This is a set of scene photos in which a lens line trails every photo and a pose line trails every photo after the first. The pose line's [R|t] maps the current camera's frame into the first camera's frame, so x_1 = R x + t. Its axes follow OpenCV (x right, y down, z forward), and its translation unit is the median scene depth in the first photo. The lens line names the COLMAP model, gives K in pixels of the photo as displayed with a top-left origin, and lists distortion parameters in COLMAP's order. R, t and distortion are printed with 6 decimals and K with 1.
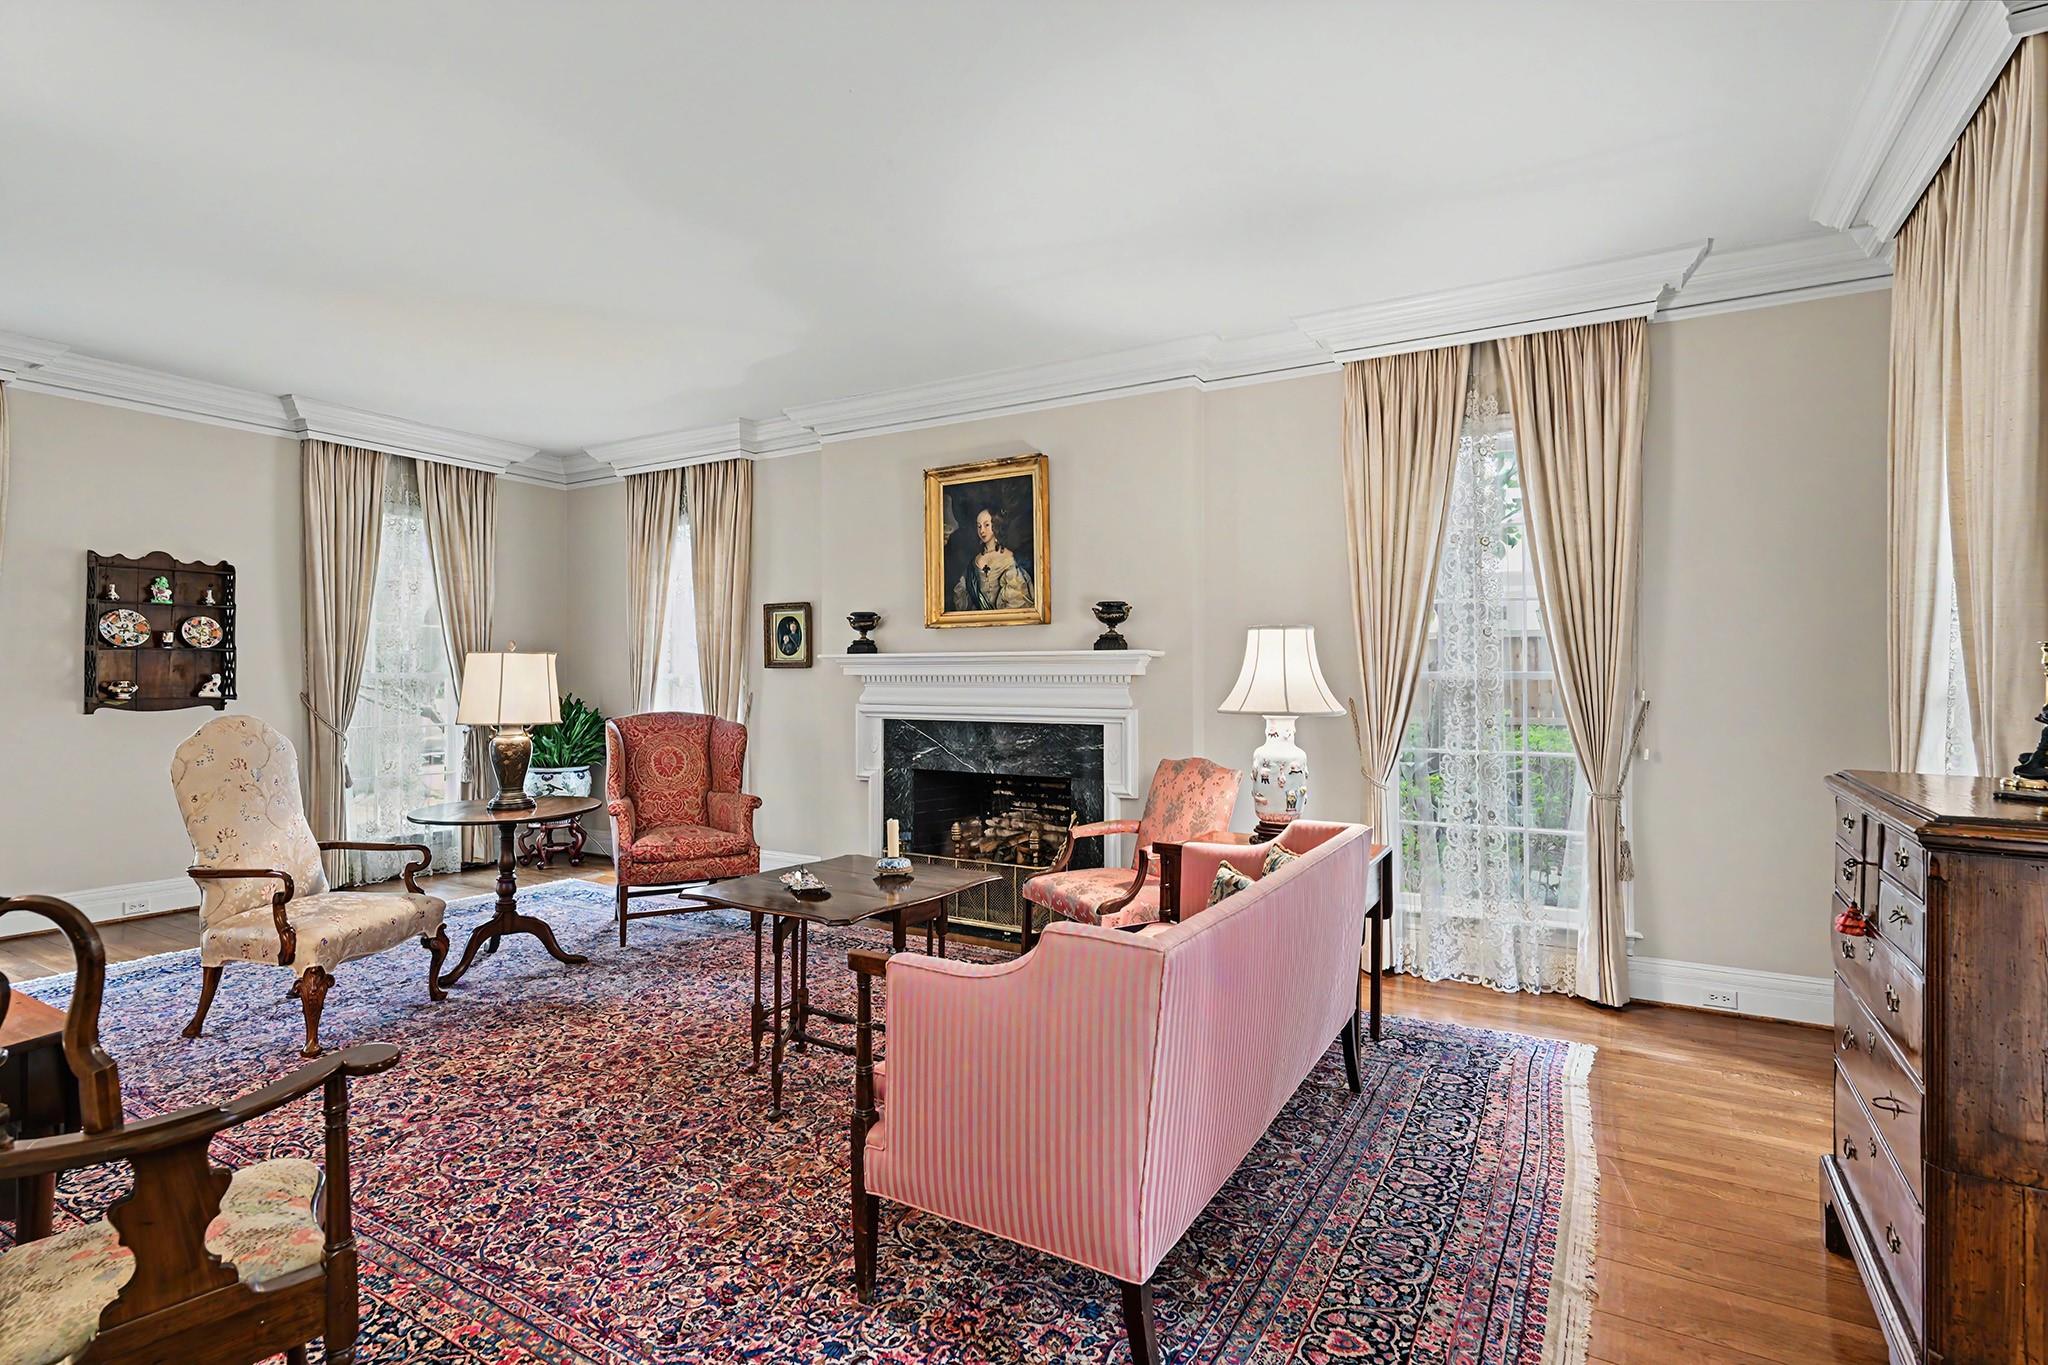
lens RADIAL K [[994.1, 0, 1034.9], [0, 994.1, 685.3], [0, 0, 1]] dist [-0.019373, 0.000491]
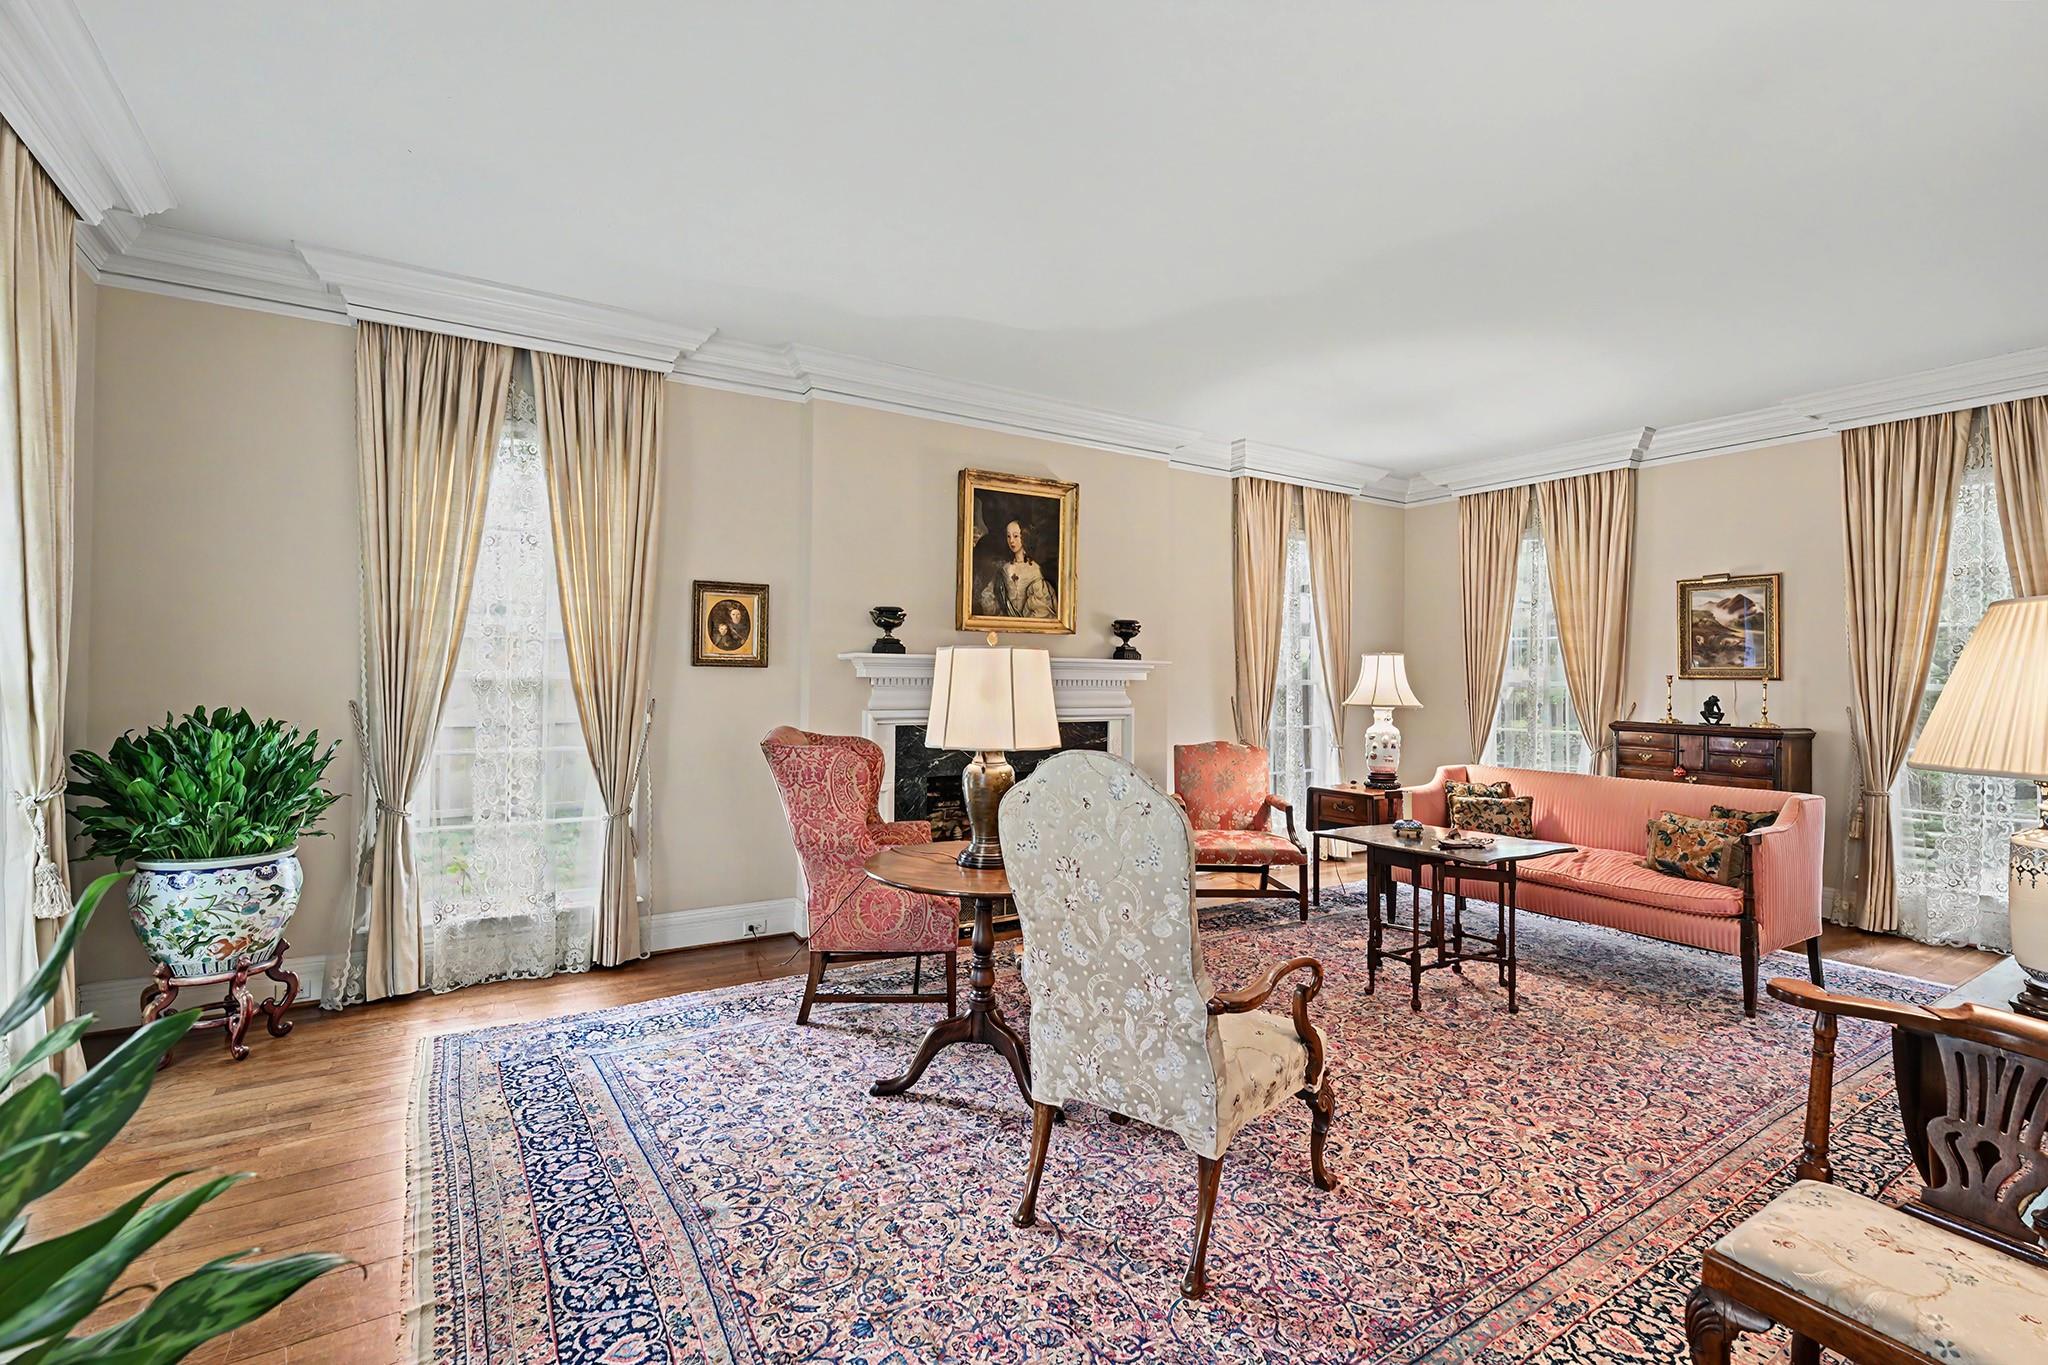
lens RADIAL K [[926.6, 0, 1027.4], [0, 926.6, 677.8], [0, 0, 1]] dist [0.000981, -0.000564]
pose [[0.458624, 0.005717, 0.888612, -0.898606], [-0.001554, 0.999983, -0.005632, -0.006031], [-0.888629, 0.001202, 0.458625, 0.532420]]
